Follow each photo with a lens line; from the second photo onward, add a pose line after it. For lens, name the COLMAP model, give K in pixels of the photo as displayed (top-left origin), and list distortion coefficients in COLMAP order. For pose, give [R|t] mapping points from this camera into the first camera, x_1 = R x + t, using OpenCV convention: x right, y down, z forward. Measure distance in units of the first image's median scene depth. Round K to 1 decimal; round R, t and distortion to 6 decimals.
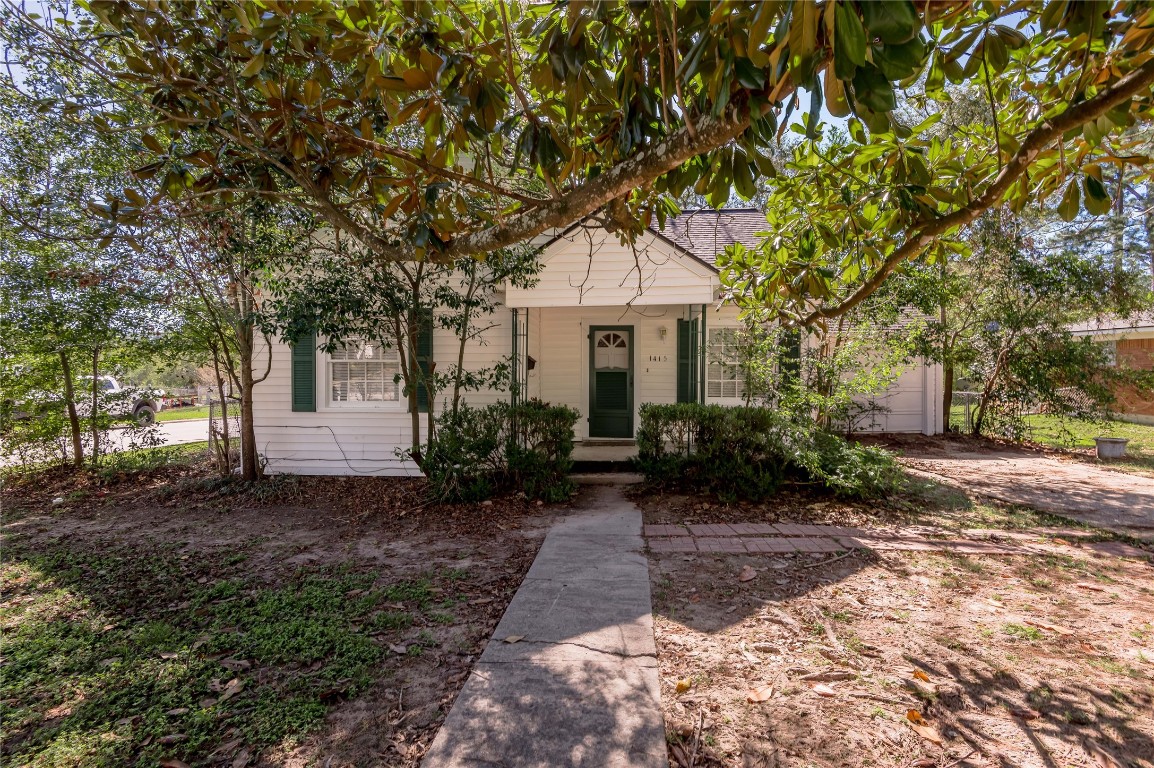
lens RADIAL K [[895.1, 0, 575.1], [0, 895.1, 386.9], [0, 0, 1]] dist [-0.003765, -0.006126]
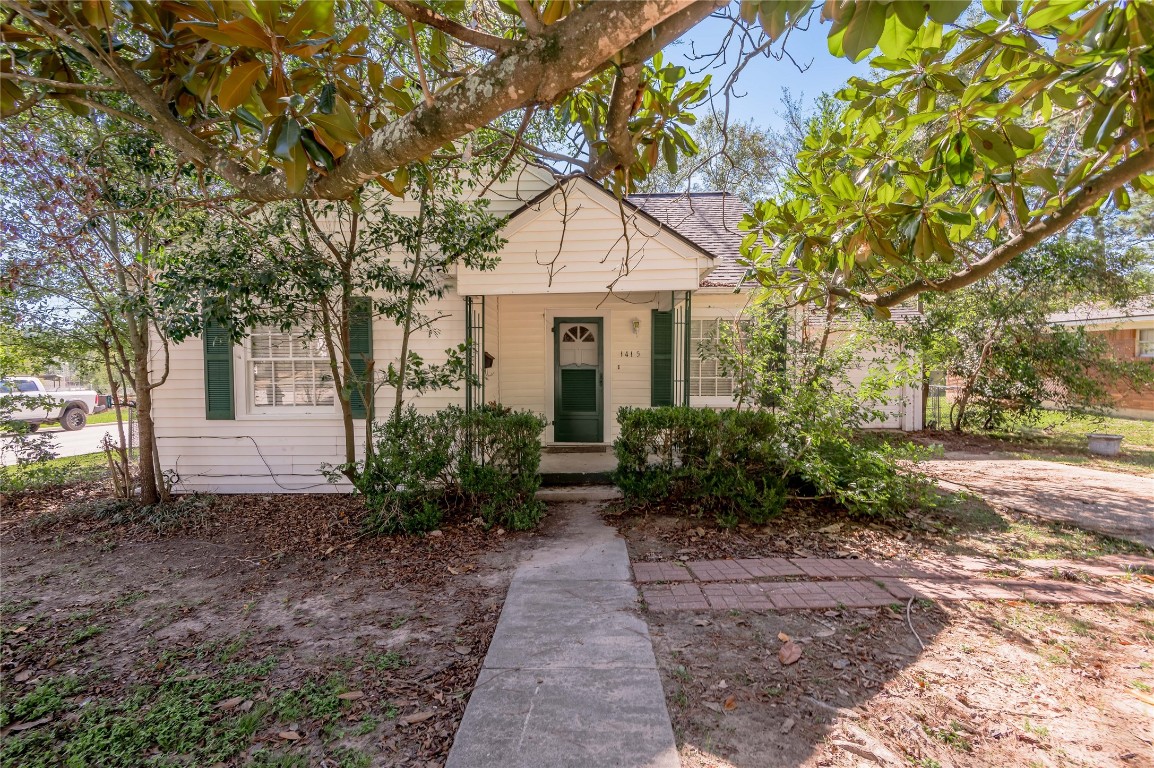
lens RADIAL K [[895.1, 0, 575.1], [0, 895.1, 386.9], [0, 0, 1]] dist [-0.003765, -0.006126]
pose [[0.998864, -0.009116, 0.046762, -0.007840], [0.008840, 0.999942, 0.006103, -0.006856], [-0.046815, -0.005683, 0.998887, 0.164228]]
